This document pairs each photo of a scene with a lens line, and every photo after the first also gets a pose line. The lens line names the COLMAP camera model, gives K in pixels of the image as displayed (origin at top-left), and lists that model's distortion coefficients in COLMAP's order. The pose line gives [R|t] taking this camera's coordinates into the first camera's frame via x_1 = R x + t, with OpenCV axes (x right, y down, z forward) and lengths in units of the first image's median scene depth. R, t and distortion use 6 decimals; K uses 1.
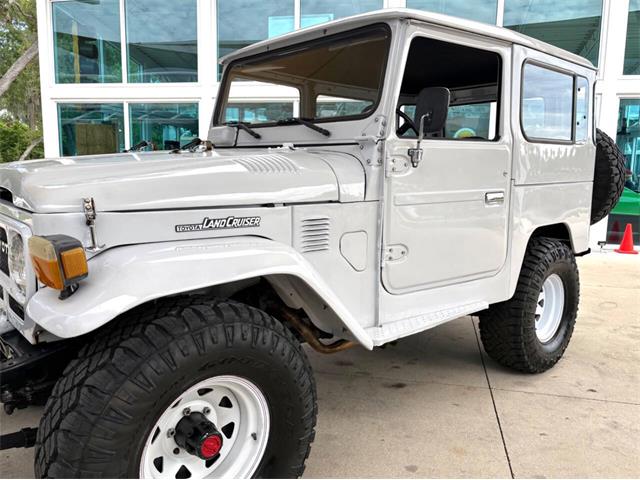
lens RADIAL K [[500.1, 0, 329.8], [0, 500.1, 240.4], [0, 0, 1]] dist [0.025340, -0.000485]
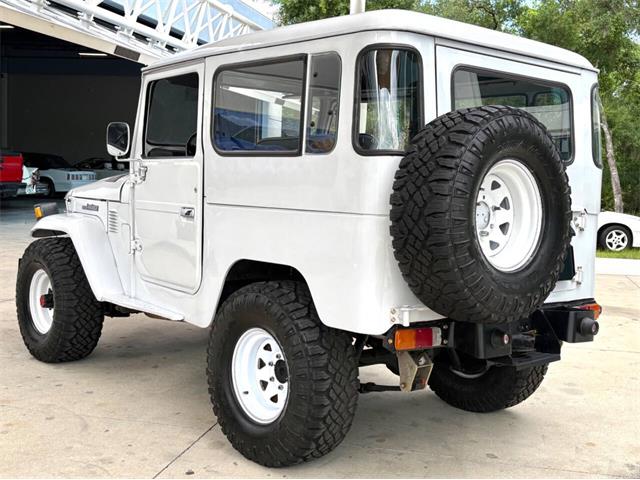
lens RADIAL K [[806.7, 0, 320.0], [0, 806.7, 240.0], [0, 0, 1]] dist [0.173932, -0.573040]
pose [[-0.018275, 0.067279, -0.997567, 1.910990], [-0.177757, 0.981620, 0.069460, -0.187887], [0.983905, 0.178594, -0.005979, 1.255792]]
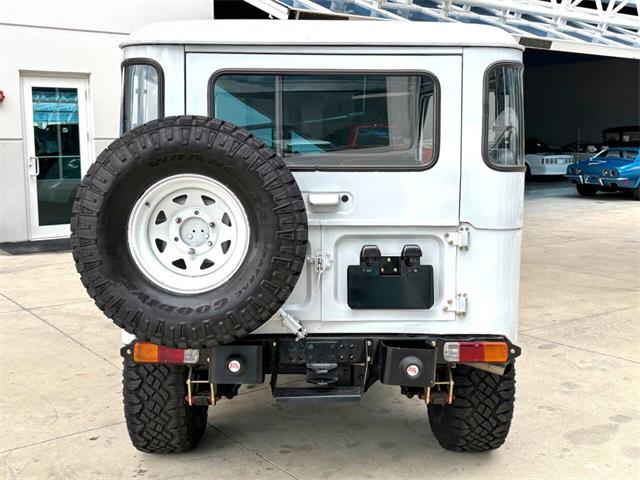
lens RADIAL K [[748.0, 0, 320.0], [0, 748.0, 240.0], [0, 0, 1]] dist [0.151720, -0.453856]
pose [[-0.661536, 0.081835, -0.745435, 1.361455], [-0.114793, 0.971262, 0.208501, -0.415221], [0.741075, 0.223502, -0.633131, 2.294467]]
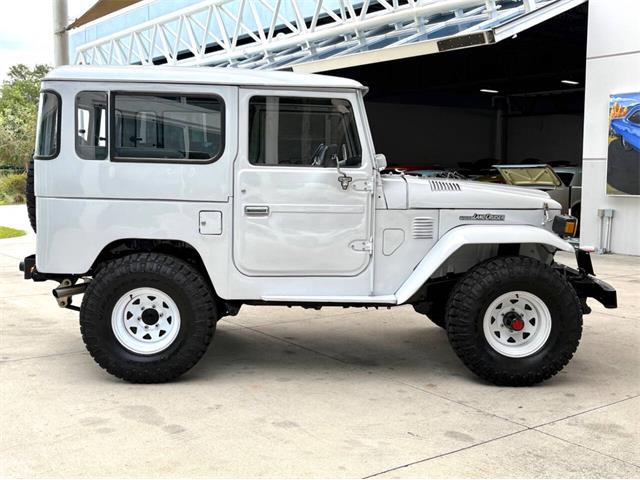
lens RADIAL K [[773.0, 0, 320.0], [0, 773.0, 240.0], [0, 0, 1]] dist [0.239118, -0.879775]
pose [[-0.741311, -0.087089, 0.665488, -1.479360], [0.072025, 0.975497, 0.207890, -0.463968], [-0.667286, 0.202043, -0.716874, 2.696703]]
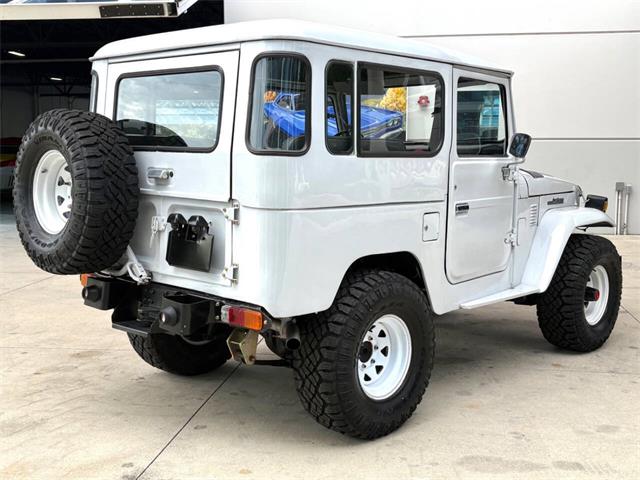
lens RADIAL K [[773.0, 0, 320.0], [0, 773.0, 240.0], [0, 0, 1]] dist [0.239118, -0.879775]
pose [[-0.997984, -0.013886, -0.061927, 0.291890], [-0.029436, 0.965745, 0.257819, -0.507416], [0.056226, 0.259122, -0.964207, 3.034318]]
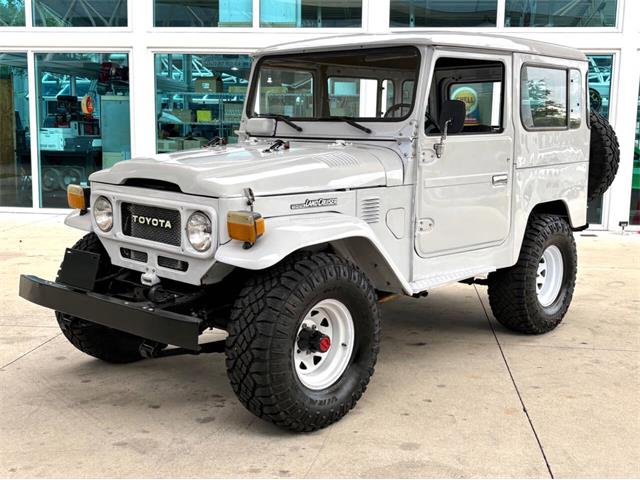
lens RADIAL K [[748.0, 0, 320.0], [0, 748.0, 240.0], [0, 0, 1]] dist [0.151720, -0.453856]
pose [[0.996535, -0.017775, 0.081251, -0.249729], [0.016916, 0.999794, 0.011241, 0.032065], [-0.081434, -0.009827, 0.996630, -0.764687]]
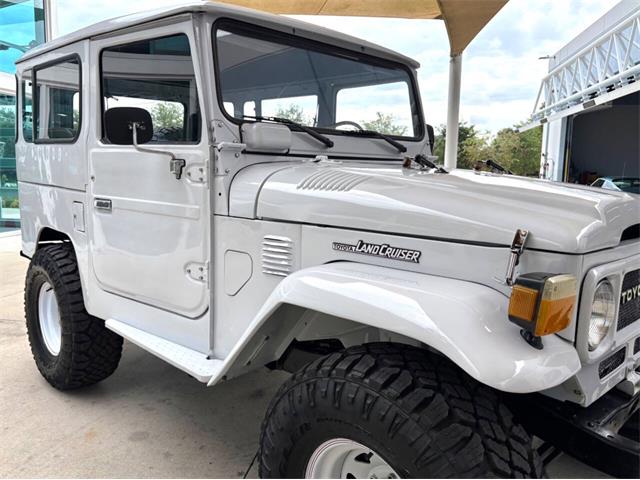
lens RADIAL K [[526.7, 0, 309.7], [0, 526.7, 238.5], [0, 0, 1]] dist [0.016346, -0.000559]
pose [[-0.018704, -0.148204, 0.988780, -1.065269], [0.114765, 0.982098, 0.149373, -0.193705], [-0.993217, 0.116271, -0.001361, 1.077887]]
